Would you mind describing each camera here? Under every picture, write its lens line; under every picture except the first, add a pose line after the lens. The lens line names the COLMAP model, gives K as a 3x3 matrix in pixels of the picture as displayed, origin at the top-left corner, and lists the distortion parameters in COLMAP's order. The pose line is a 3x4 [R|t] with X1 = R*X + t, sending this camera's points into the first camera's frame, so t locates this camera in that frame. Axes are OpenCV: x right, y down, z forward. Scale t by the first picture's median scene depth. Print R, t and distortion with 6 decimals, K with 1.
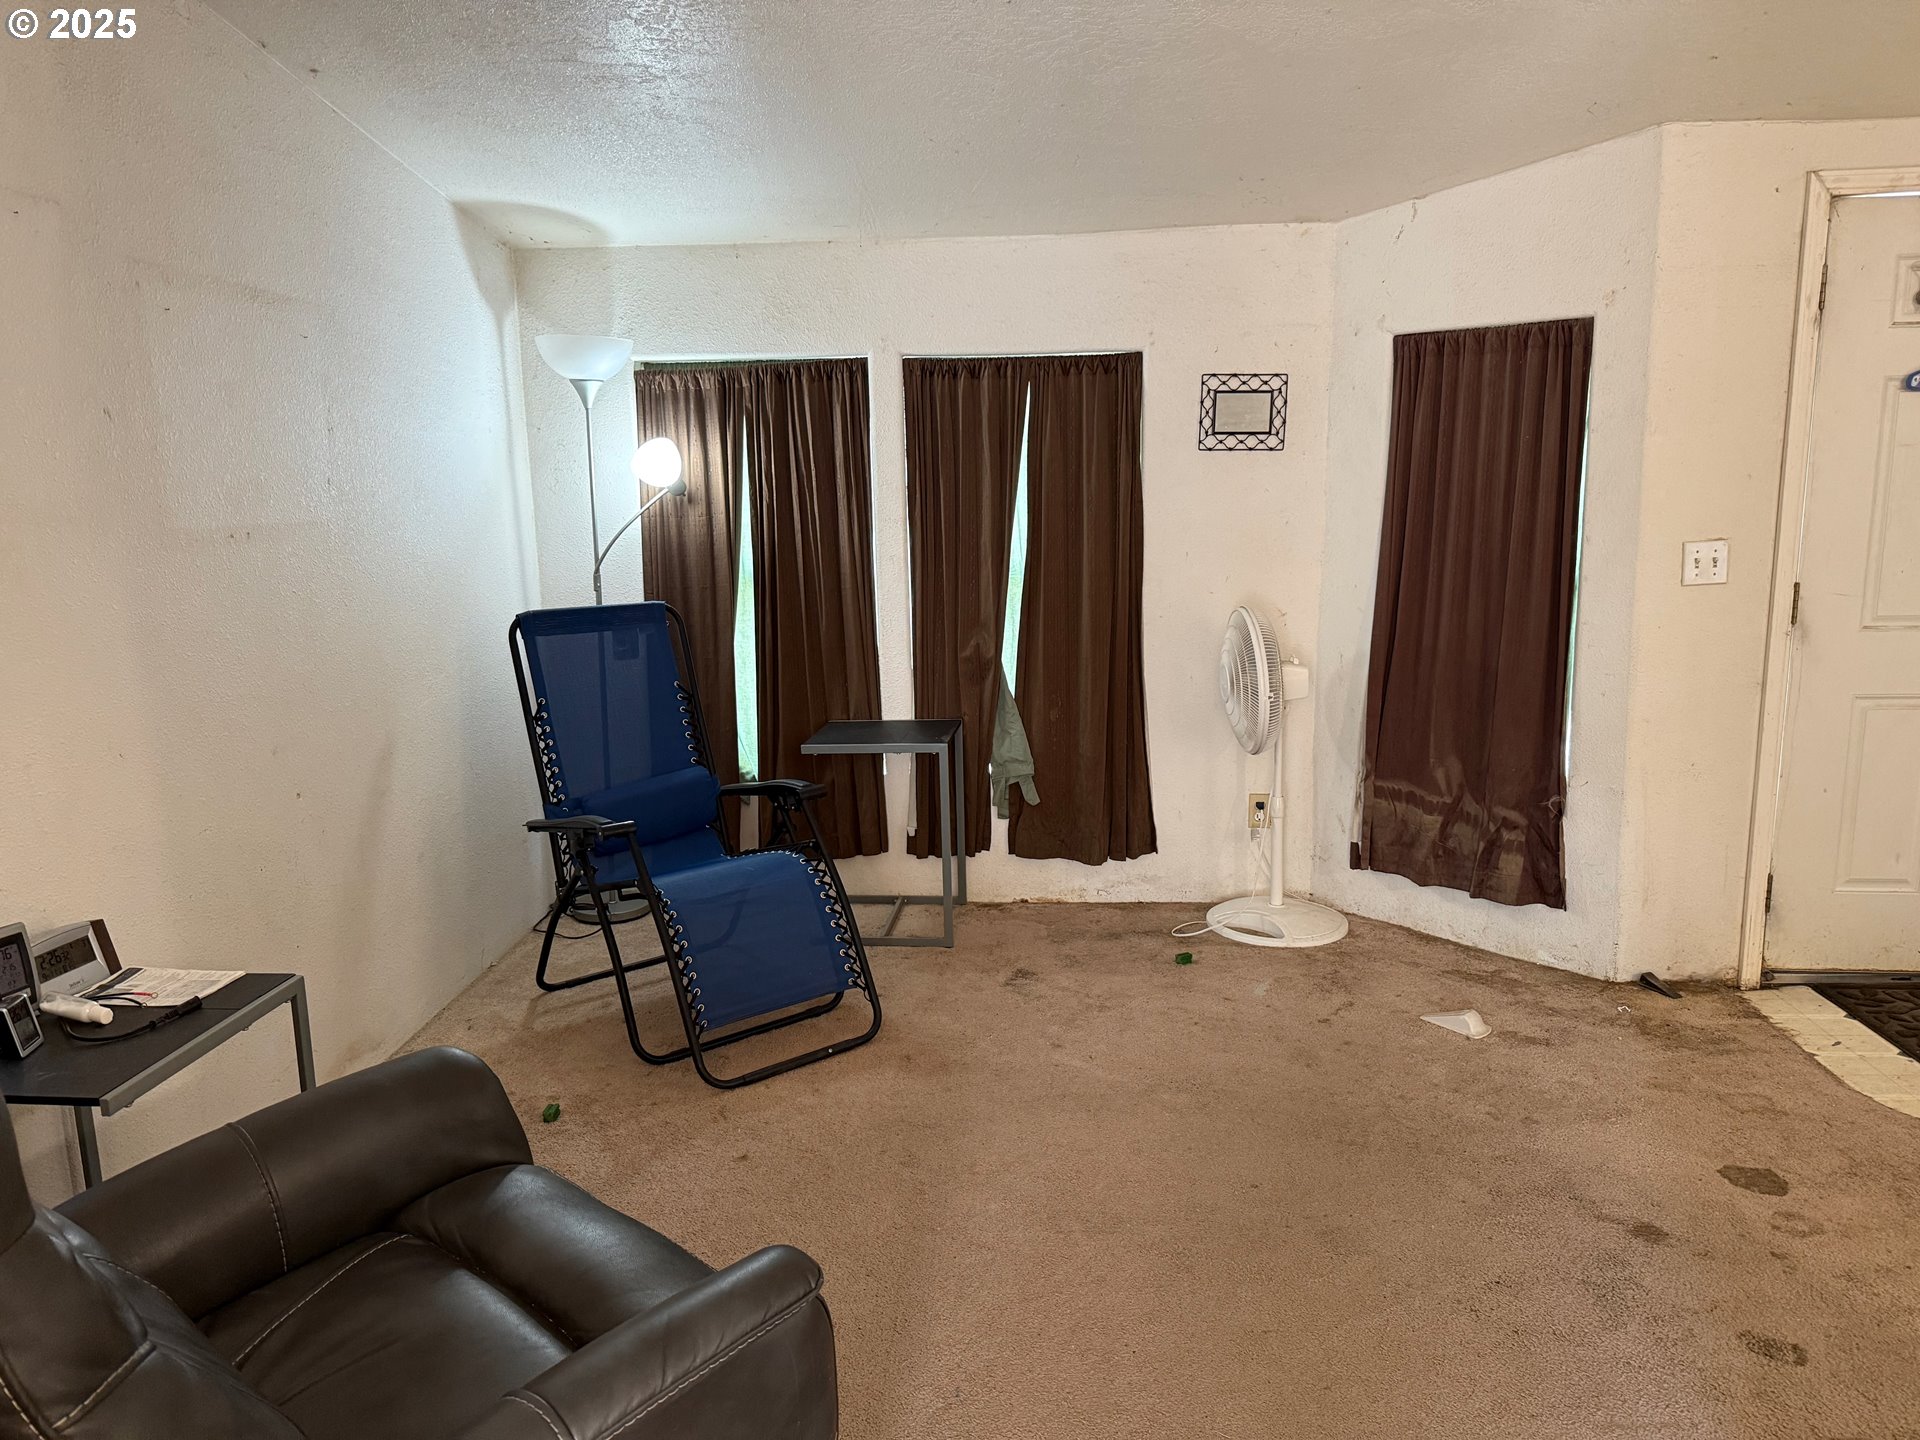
lens RADIAL K [[1336.0, 0, 960.0], [0, 1336.0, 720.0], [0, 0, 1]] dist [0.070294, -0.098021]
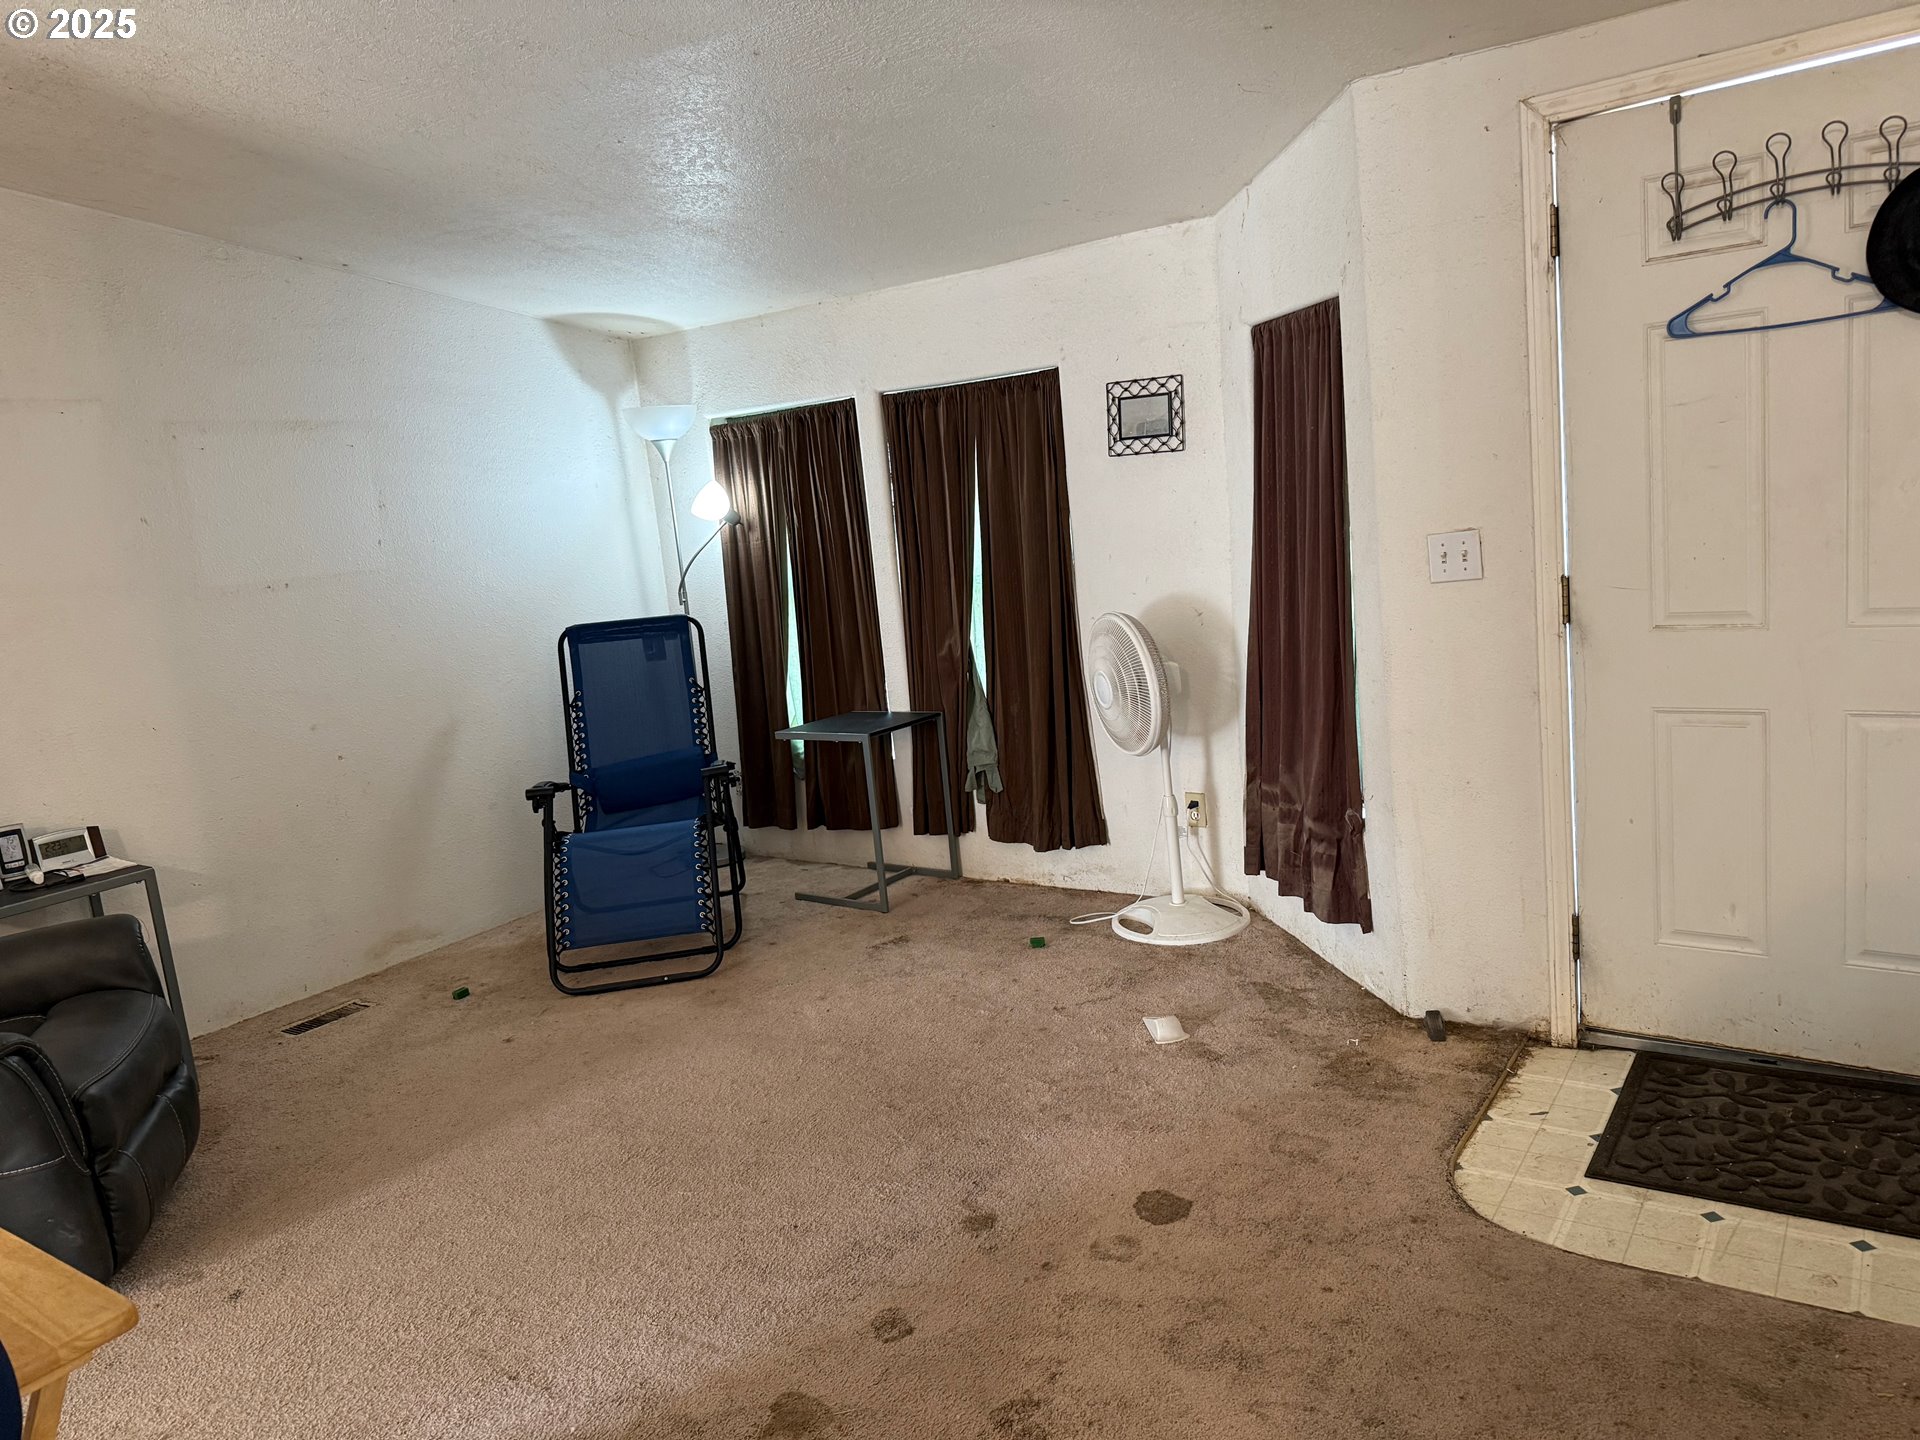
lens RADIAL K [[1330.1, 0, 959.5], [0, 1330.1, 712.5], [0, 0, 1]] dist [0.084637, -0.131506]
pose [[0.857658, 0.020509, -0.513812, 0.614885], [-0.013753, 0.999762, 0.016950, -0.020357], [0.514037, -0.007471, 0.857735, 0.059253]]
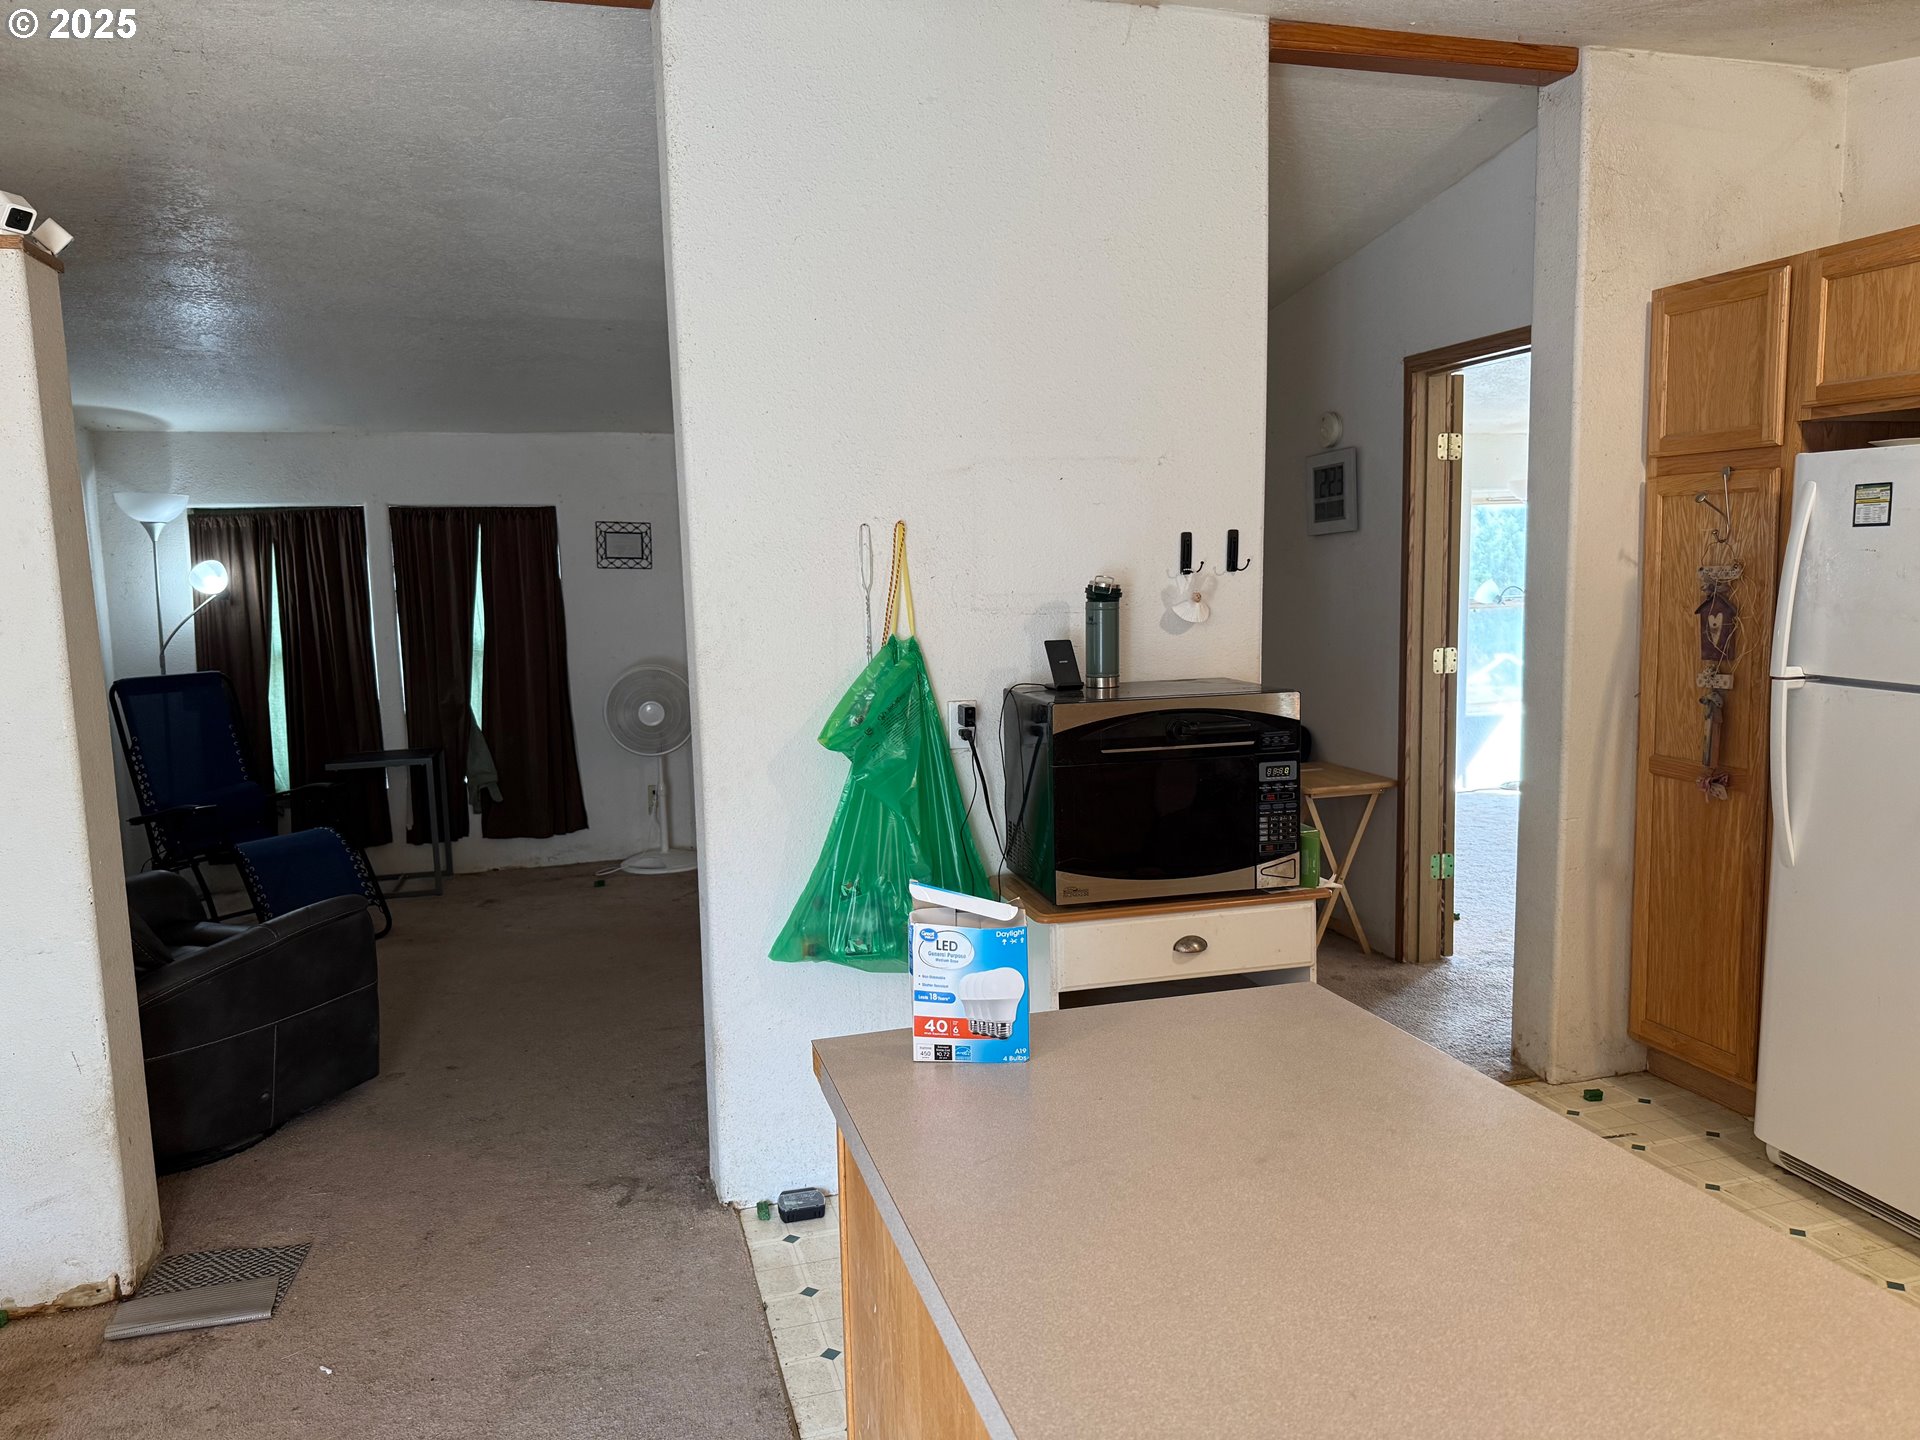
lens RADIAL K [[1336.0, 0, 960.0], [0, 1336.0, 720.0], [0, 0, 1]] dist [0.070294, -0.098021]
pose [[0.938470, -0.041363, 0.342874, 0.029027], [0.062697, 0.996710, -0.051368, 0.086123], [-0.339621, 0.069705, 0.937976, -0.623975]]
